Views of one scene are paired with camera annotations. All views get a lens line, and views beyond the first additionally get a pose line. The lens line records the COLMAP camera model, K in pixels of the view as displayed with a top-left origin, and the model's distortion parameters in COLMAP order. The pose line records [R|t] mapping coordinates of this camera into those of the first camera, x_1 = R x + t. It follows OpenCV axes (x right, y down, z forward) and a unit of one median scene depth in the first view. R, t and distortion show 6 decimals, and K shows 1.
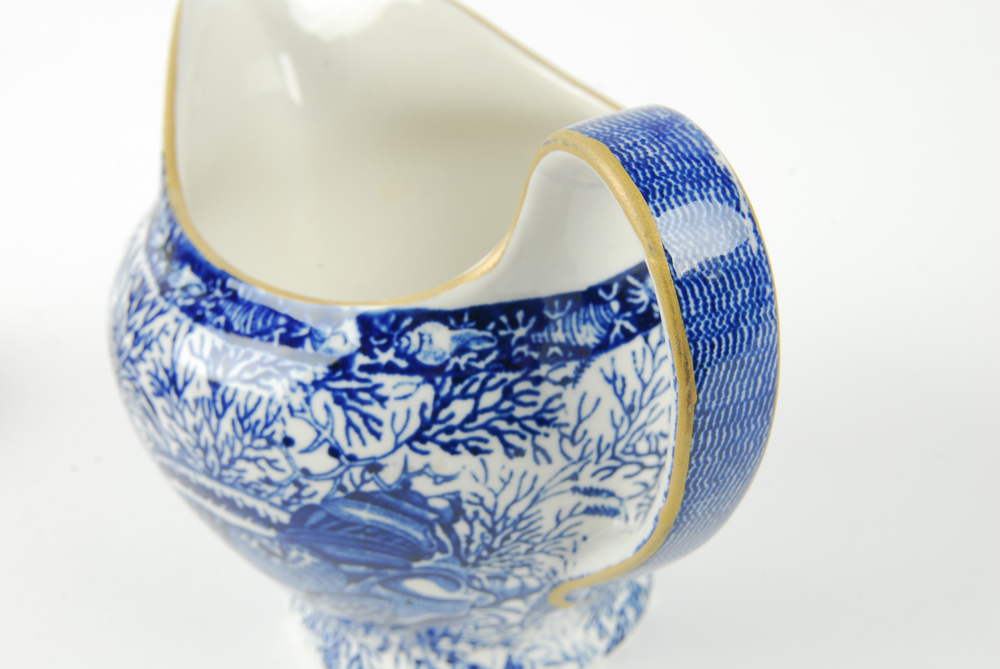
lens RADIAL K [[1777.1, 0, 500.0], [0, 1777.1, 334.5], [0, 0, 1]] dist [-0.102939, -0.221403]
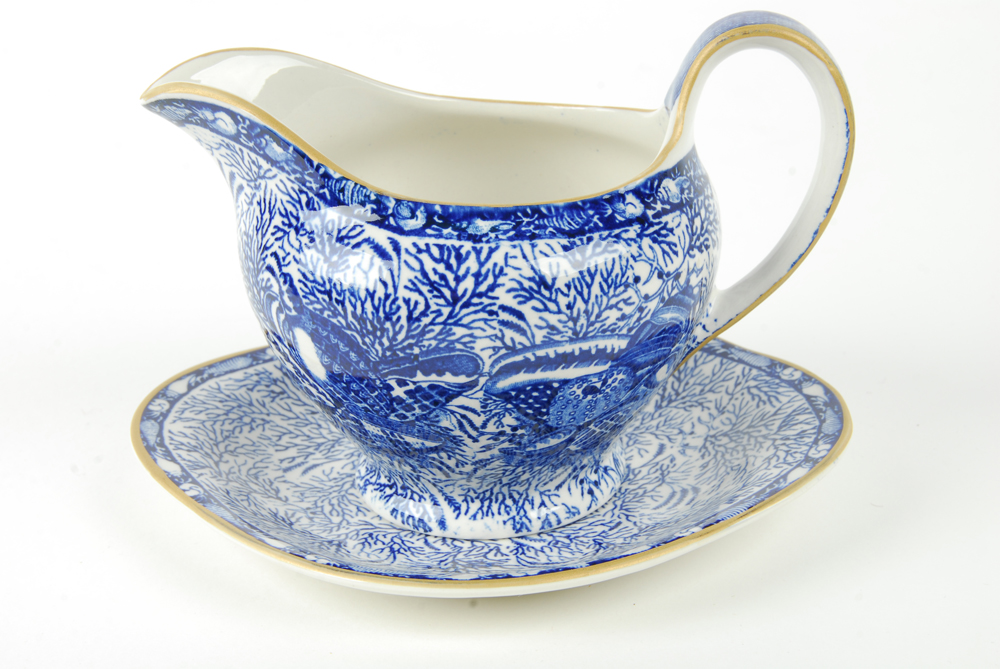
lens RADIAL K [[1777.1, 0, 500.0], [0, 1777.1, 334.5], [0, 0, 1]] dist [-0.102939, -0.221403]
pose [[0.495824, -0.276796, 0.823130, -1.434760], [0.411194, 0.909687, 0.058213, -0.032880], [-0.764904, 0.309603, 0.564862, 0.254369]]
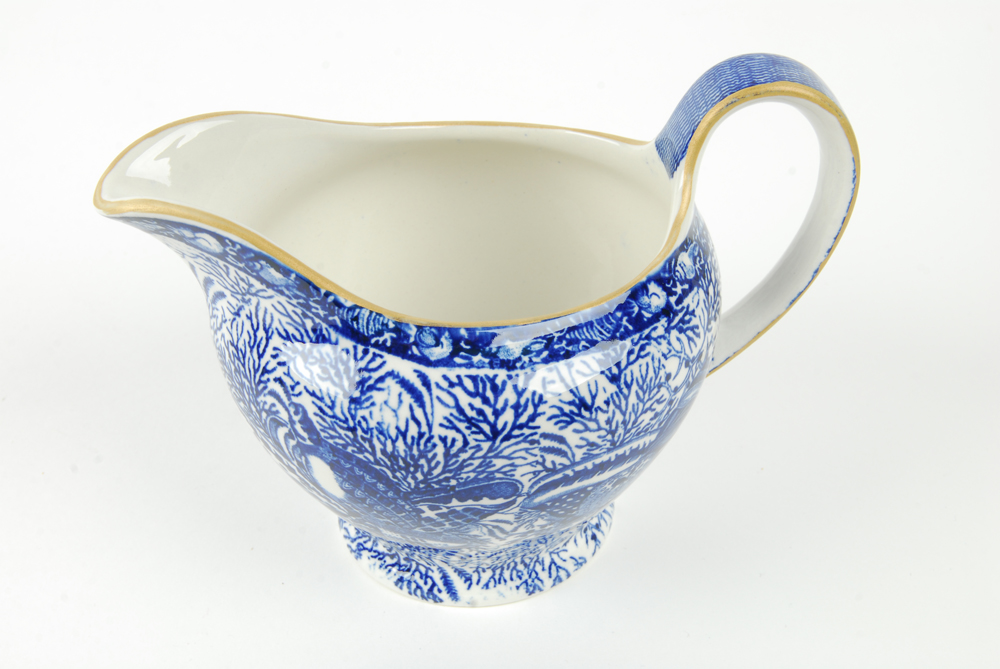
lens RADIAL K [[1777.1, 0, 500.0], [0, 1777.1, 334.5], [0, 0, 1]] dist [-0.102939, -0.221403]
pose [[0.316445, -0.500116, 0.806069, -1.316726], [0.451366, 0.826762, 0.335758, -0.517914], [-0.834345, 0.257583, 0.487360, 0.402611]]
